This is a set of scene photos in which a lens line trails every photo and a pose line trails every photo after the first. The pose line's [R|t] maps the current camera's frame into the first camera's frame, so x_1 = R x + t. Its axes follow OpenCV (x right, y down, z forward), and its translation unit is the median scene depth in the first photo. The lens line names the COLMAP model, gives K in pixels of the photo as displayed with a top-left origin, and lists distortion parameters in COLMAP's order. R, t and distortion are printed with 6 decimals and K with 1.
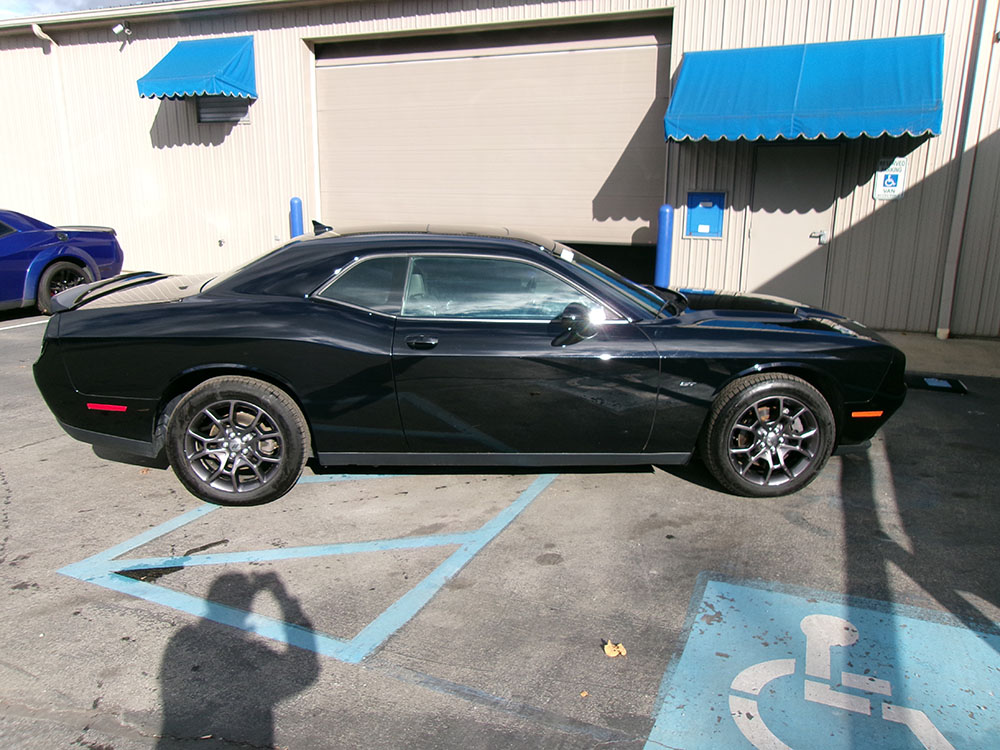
lens RADIAL K [[768.4, 0, 497.3], [0, 768.4, 379.4], [0, 0, 1]] dist [-0.036318, 0.046932]
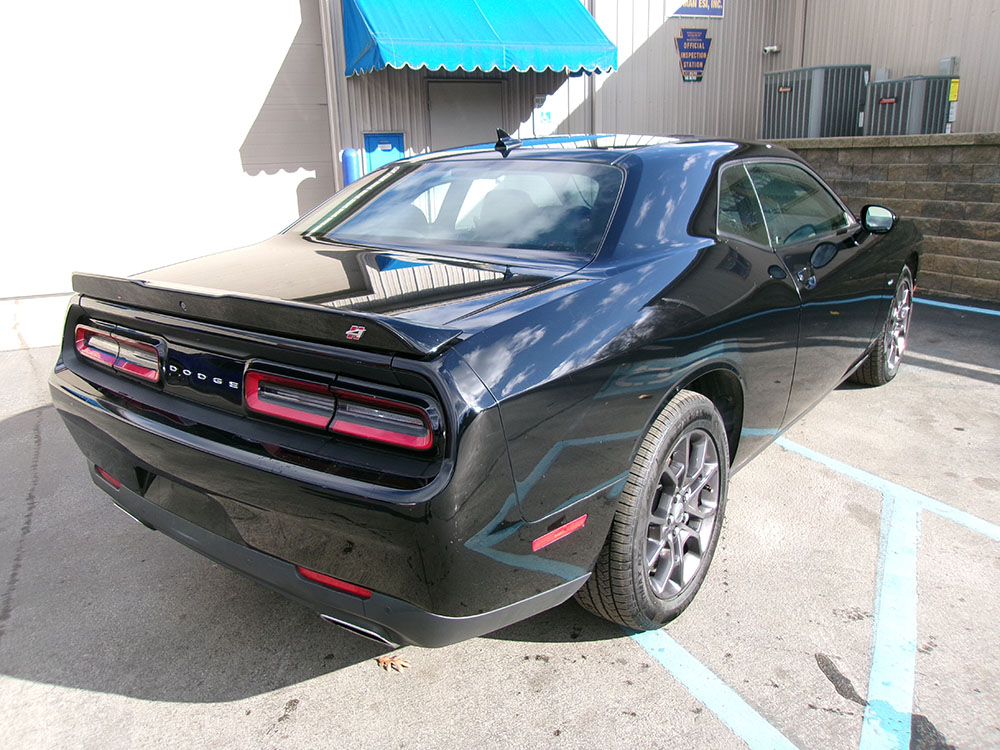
lens RADIAL K [[768.4, 0, 498.8], [0, 768.4, 370.0], [0, 0, 1]] dist [-0.036318, 0.046932]
pose [[0.655184, -0.231930, 0.718987, -0.350996], [0.219036, 0.969148, 0.113028, -0.045938], [-0.723019, 0.083430, 0.685772, 0.303845]]
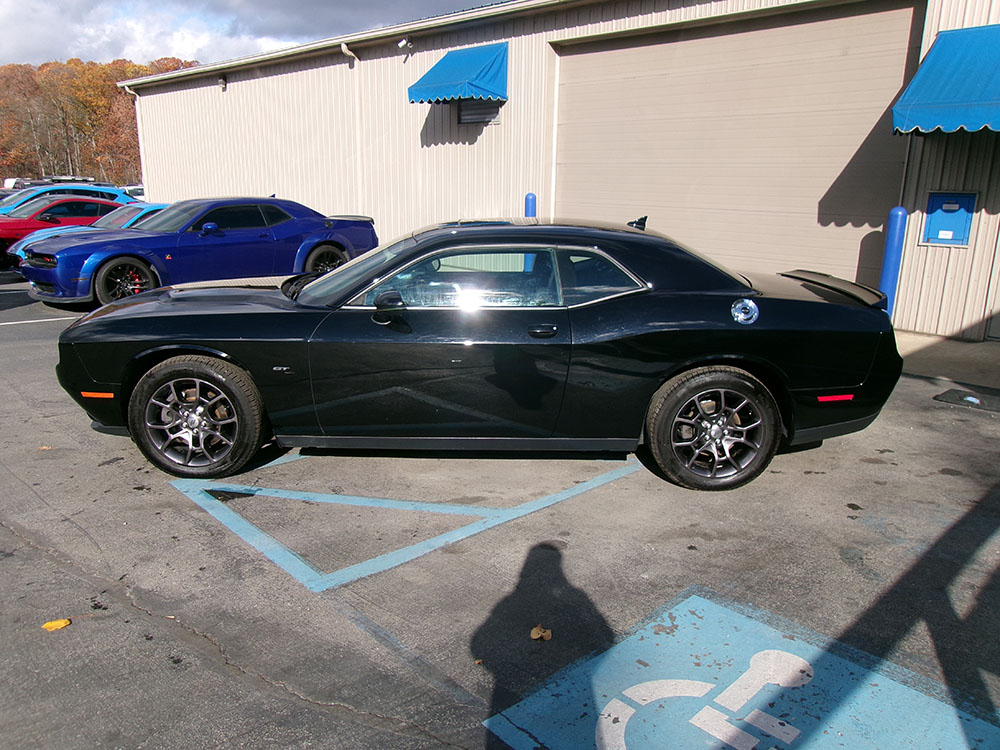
lens RADIAL K [[768.4, 0, 492.0], [0, 768.4, 378.8], [0, 0, 1]] dist [-0.036318, 0.046932]
pose [[0.922915, 0.101541, -0.371371, 0.133793], [-0.101612, 0.994634, 0.019432, 0.001216], [0.371352, 0.019802, 0.928281, 0.007838]]
